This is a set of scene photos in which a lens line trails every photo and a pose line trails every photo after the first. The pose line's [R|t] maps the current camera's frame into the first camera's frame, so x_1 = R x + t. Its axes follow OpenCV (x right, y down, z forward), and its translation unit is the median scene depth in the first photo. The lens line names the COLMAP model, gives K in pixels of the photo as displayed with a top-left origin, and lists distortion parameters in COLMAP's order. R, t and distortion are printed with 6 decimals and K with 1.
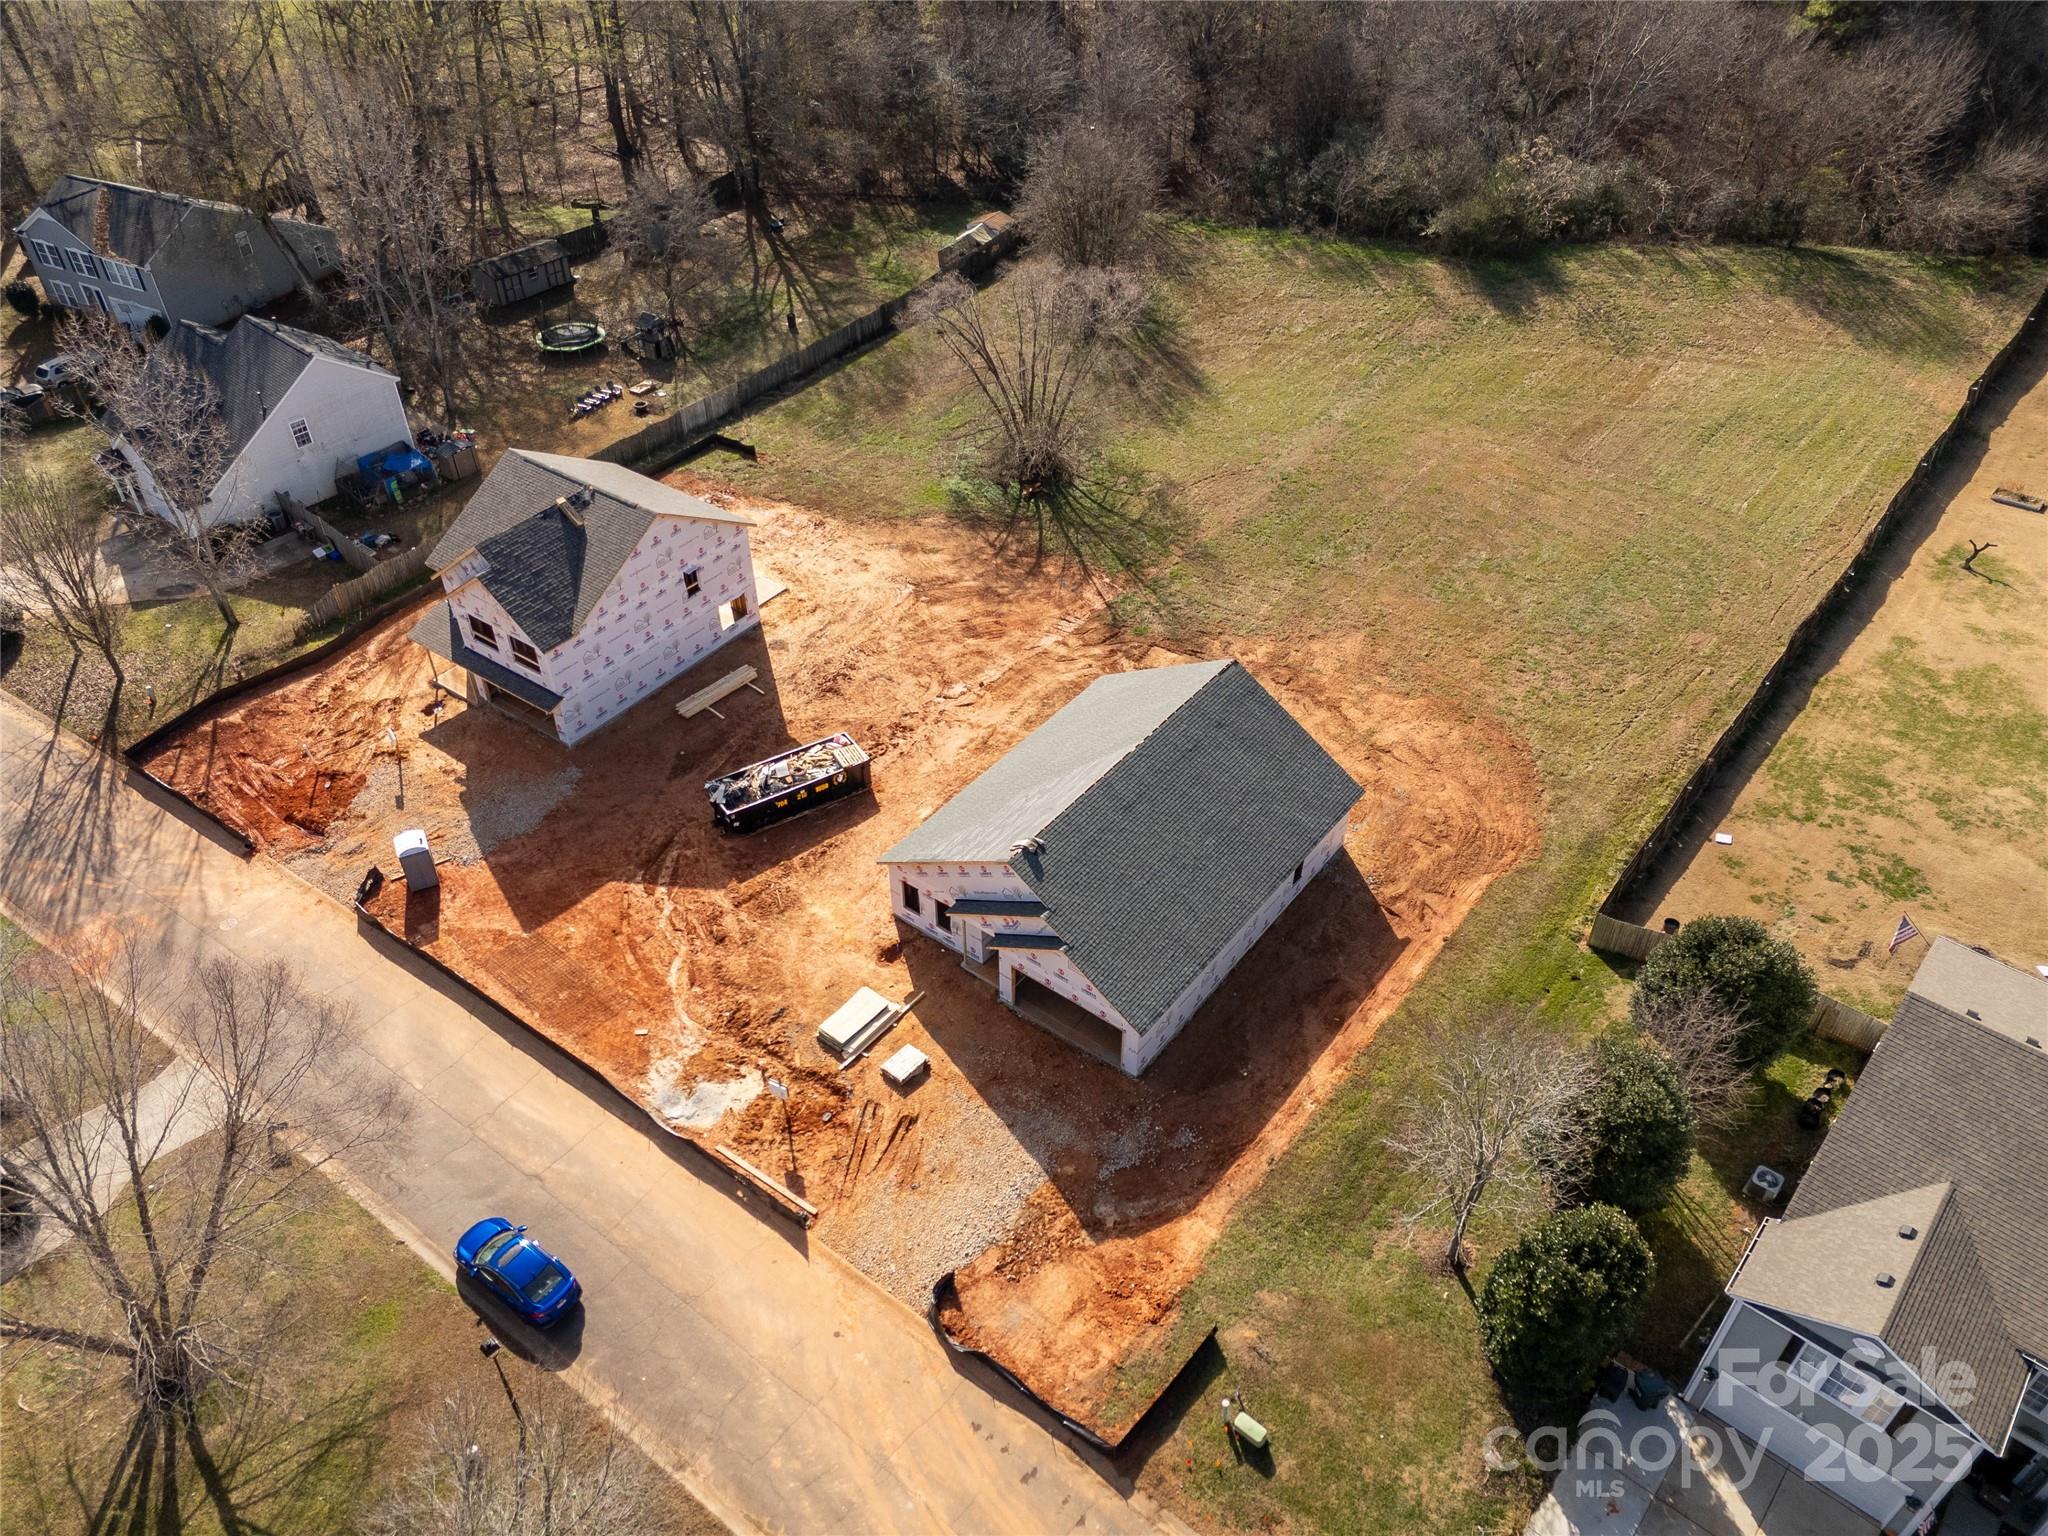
lens RADIAL K [[1506.1, 0, 1019.6], [0, 1506.1, 766.1], [0, 0, 1]] dist [0.080973, -0.068784]
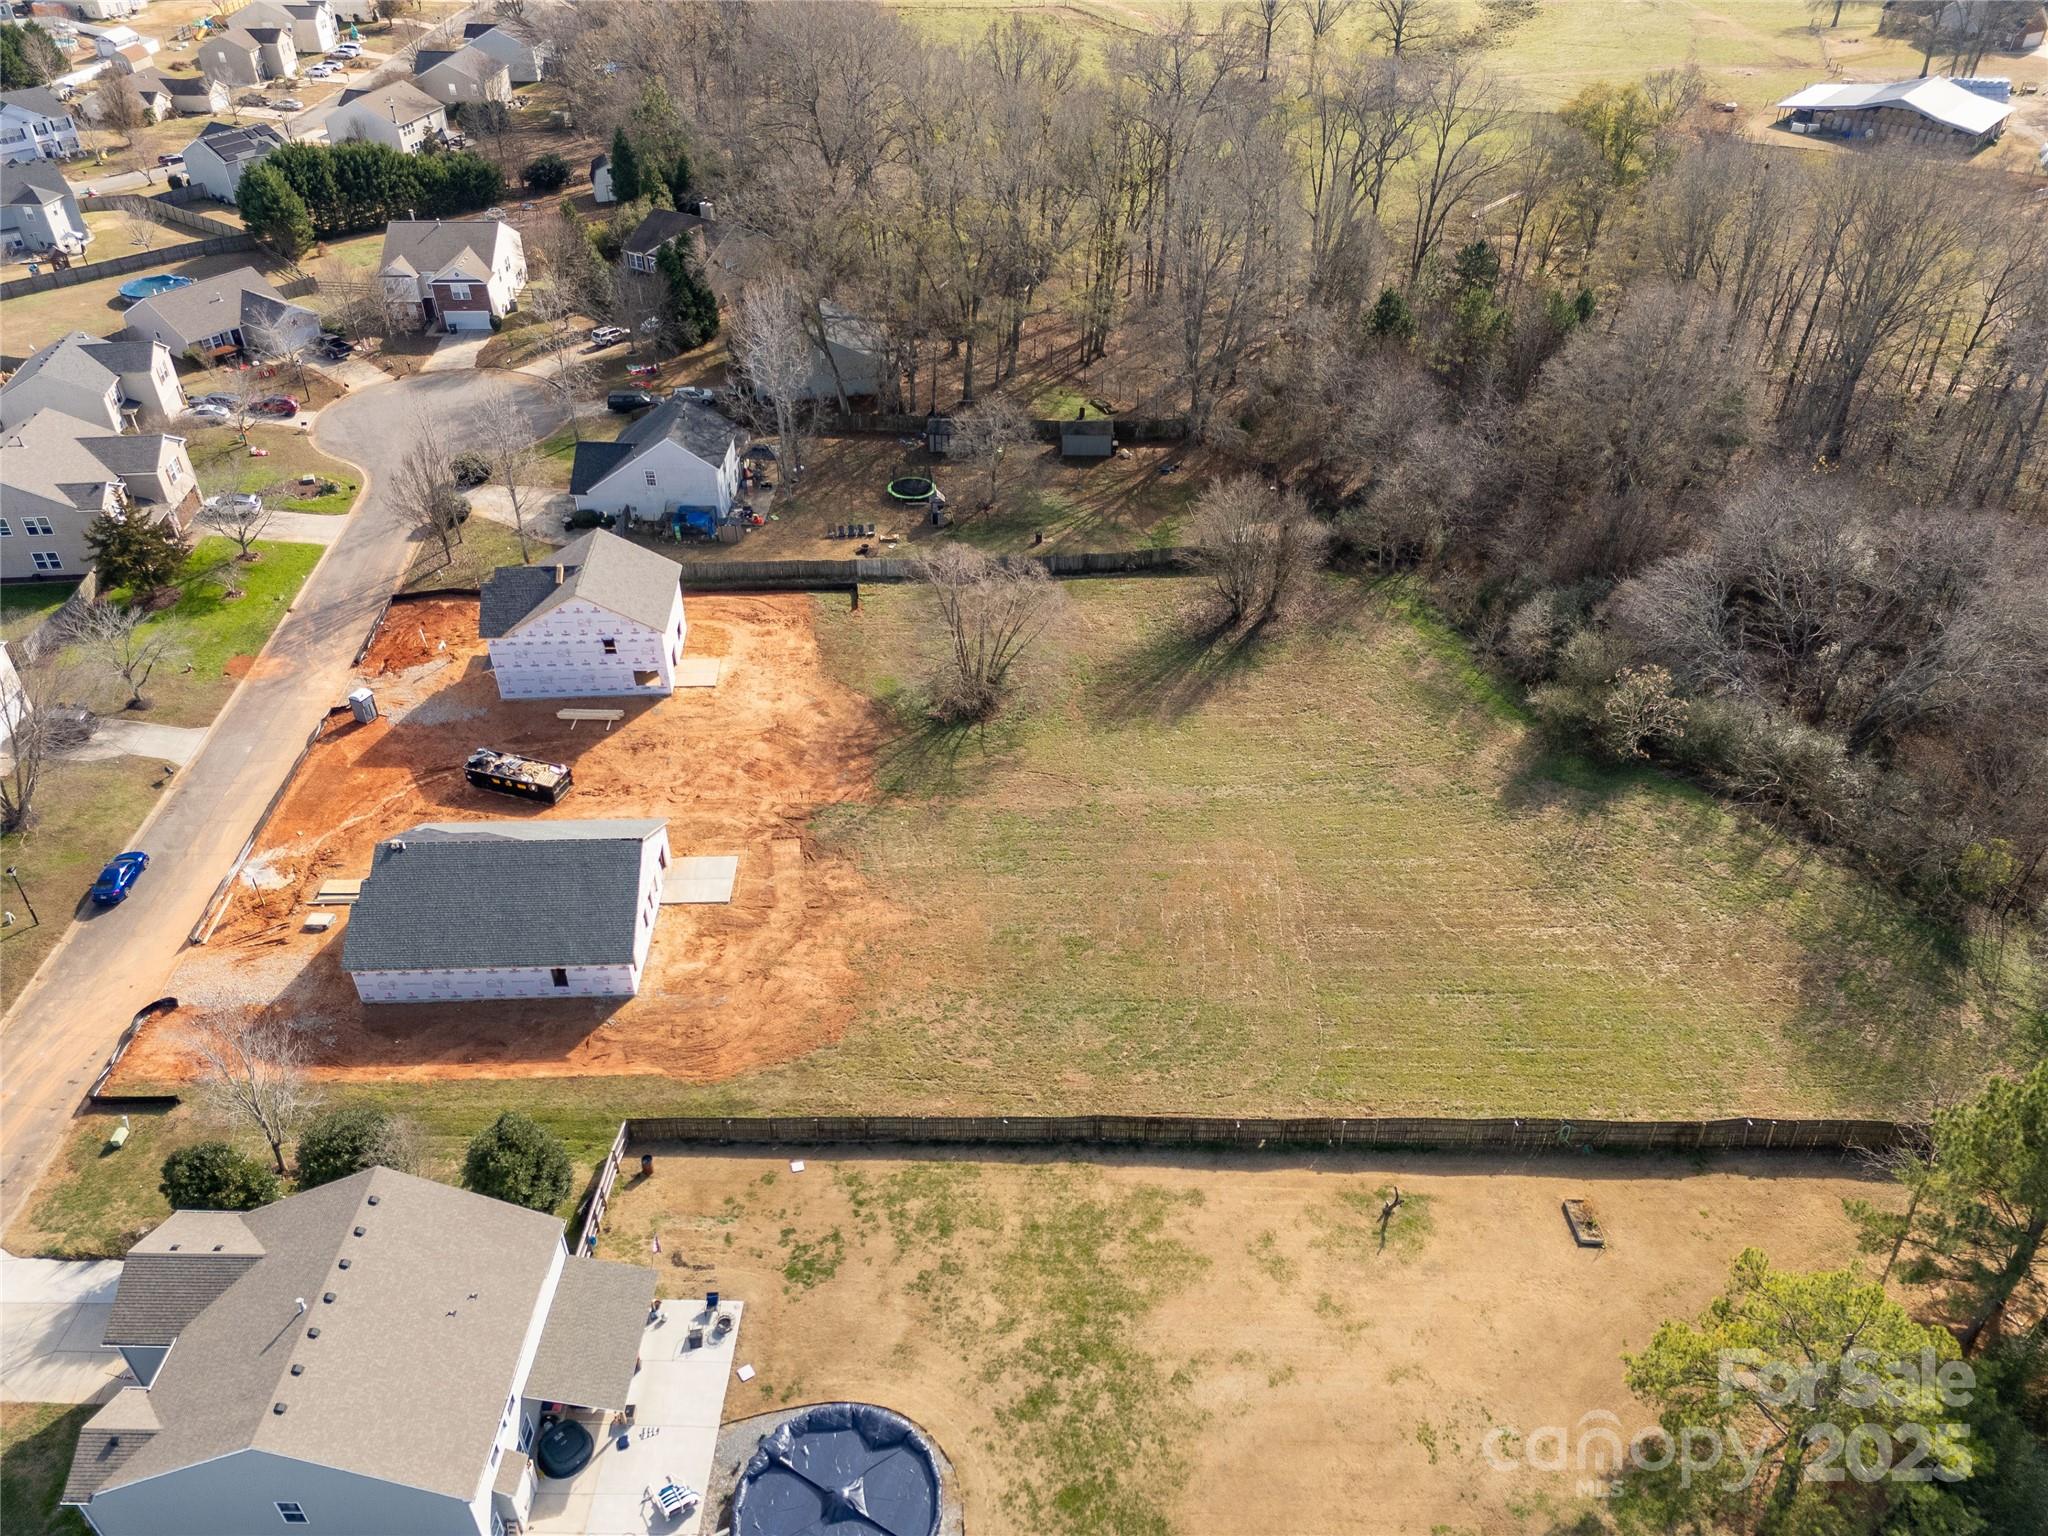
lens RADIAL K [[1506.1, 0, 1019.6], [0, 1506.1, 766.1], [0, 0, 1]] dist [0.080973, -0.068784]
pose [[0.631734, 0.467771, -0.618145, 1.147096], [-0.499357, 0.855489, 0.137043, -0.472729], [0.592921, 0.222100, 0.774026, 0.084745]]
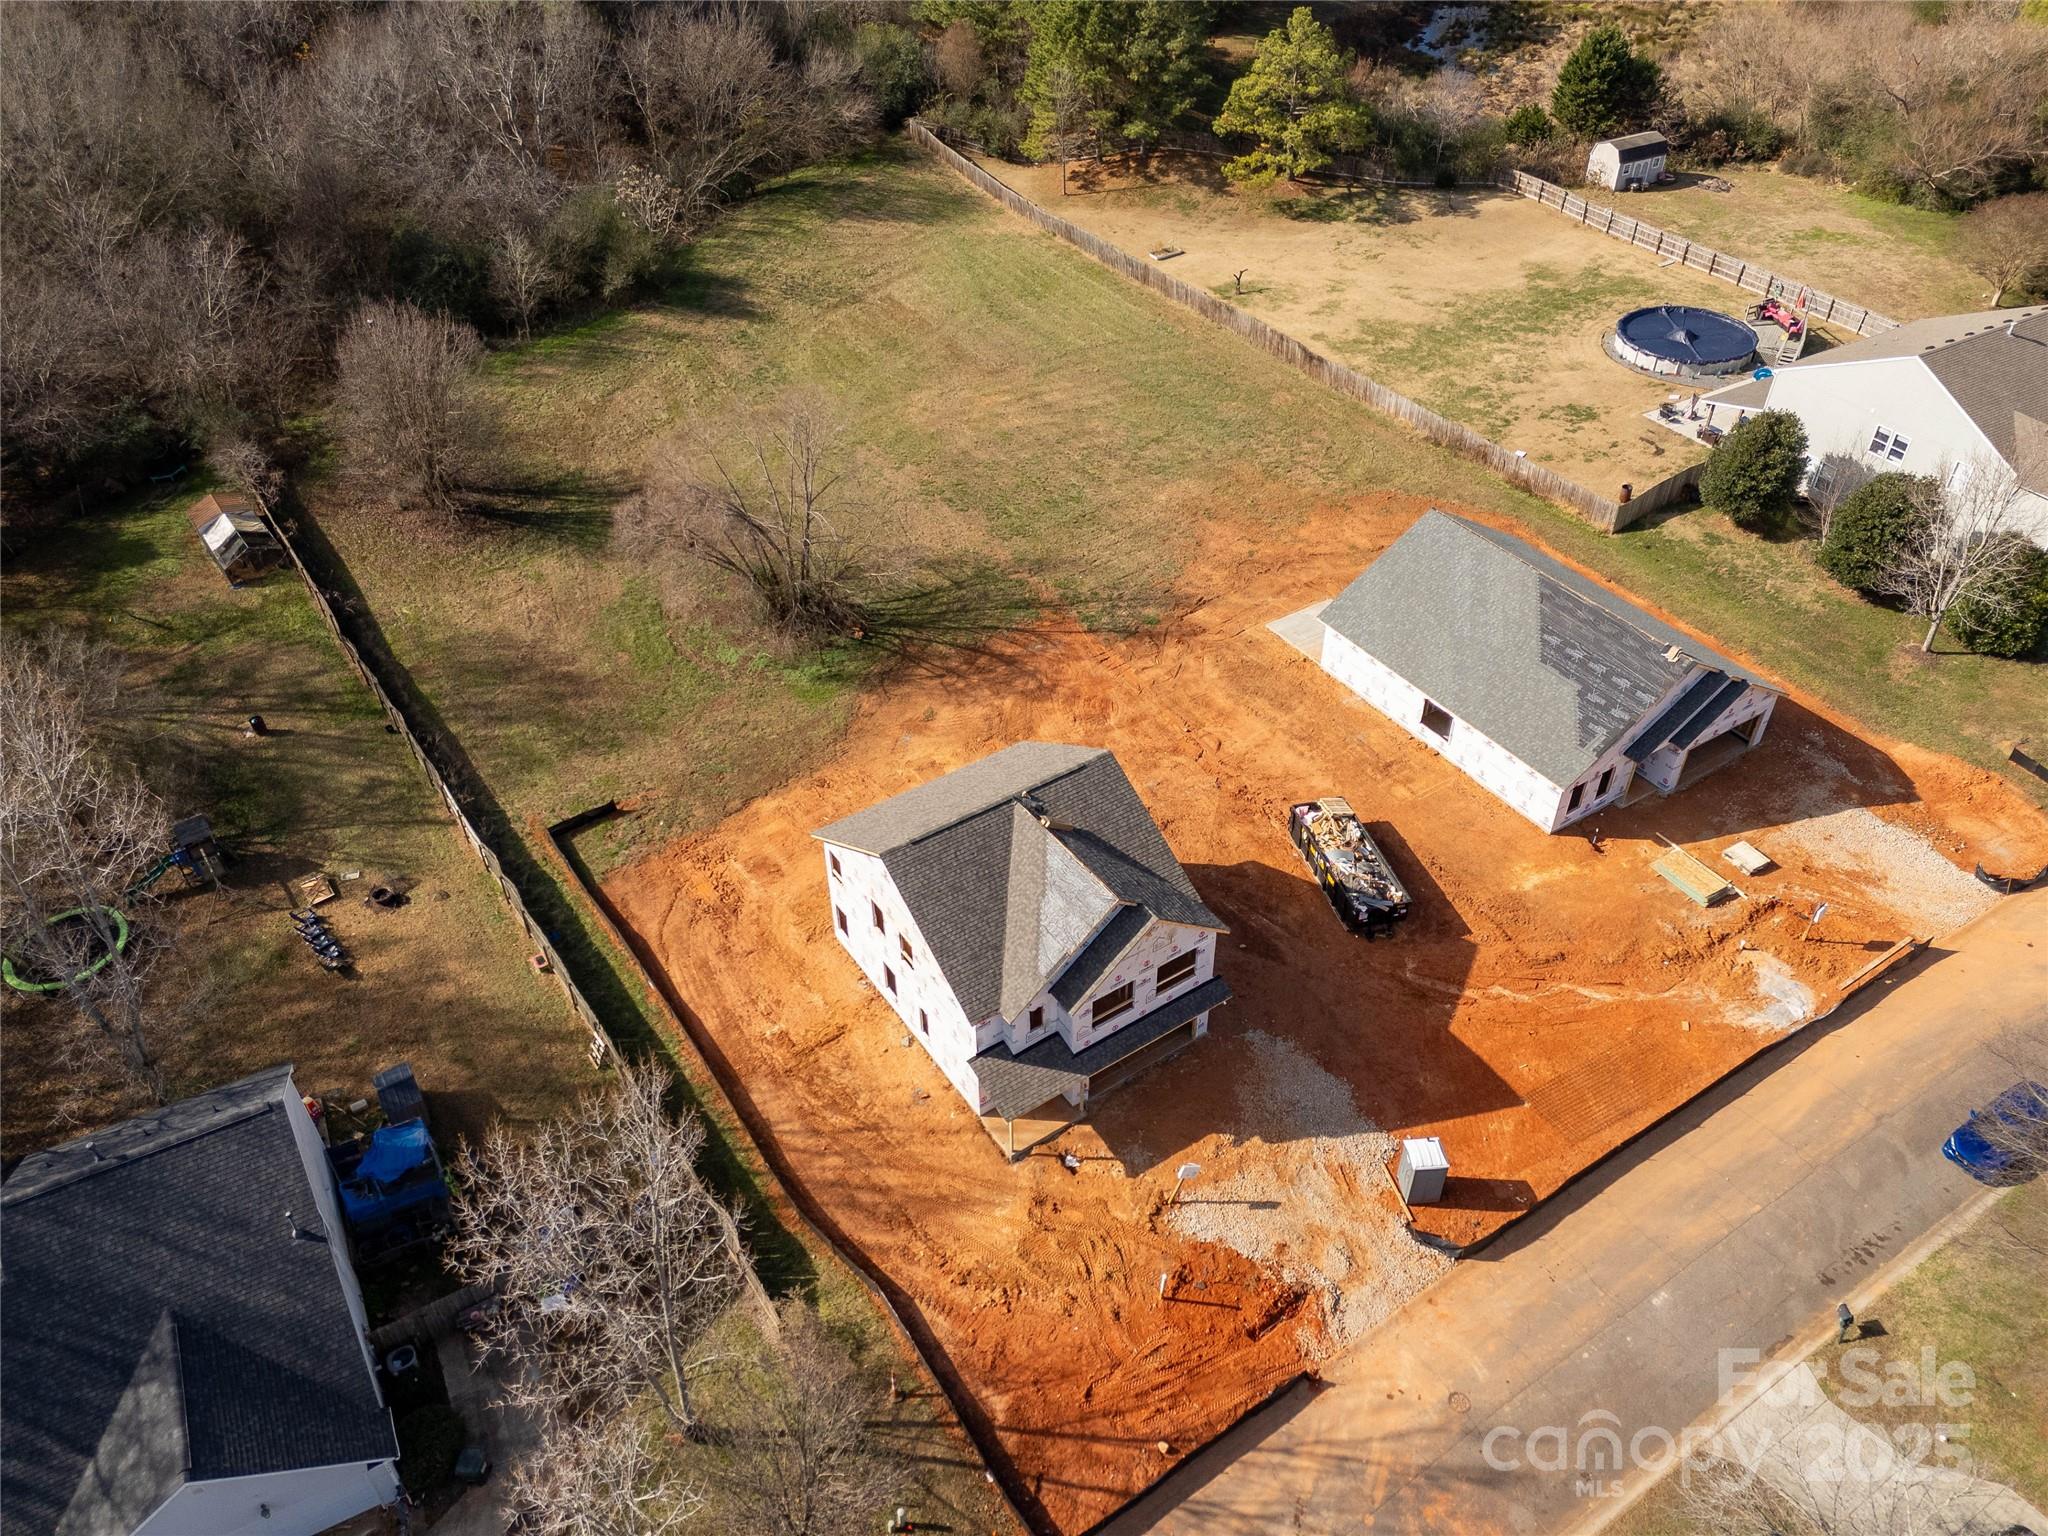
lens RADIAL K [[1506.1, 0, 1019.6], [0, 1506.1, 766.1], [0, 0, 1]] dist [0.080973, -0.068784]
pose [[0.343075, -0.601694, 0.721293, -0.875335], [0.614530, 0.724531, 0.312101, -0.458390], [-0.710389, 0.336182, 0.618328, 0.533814]]
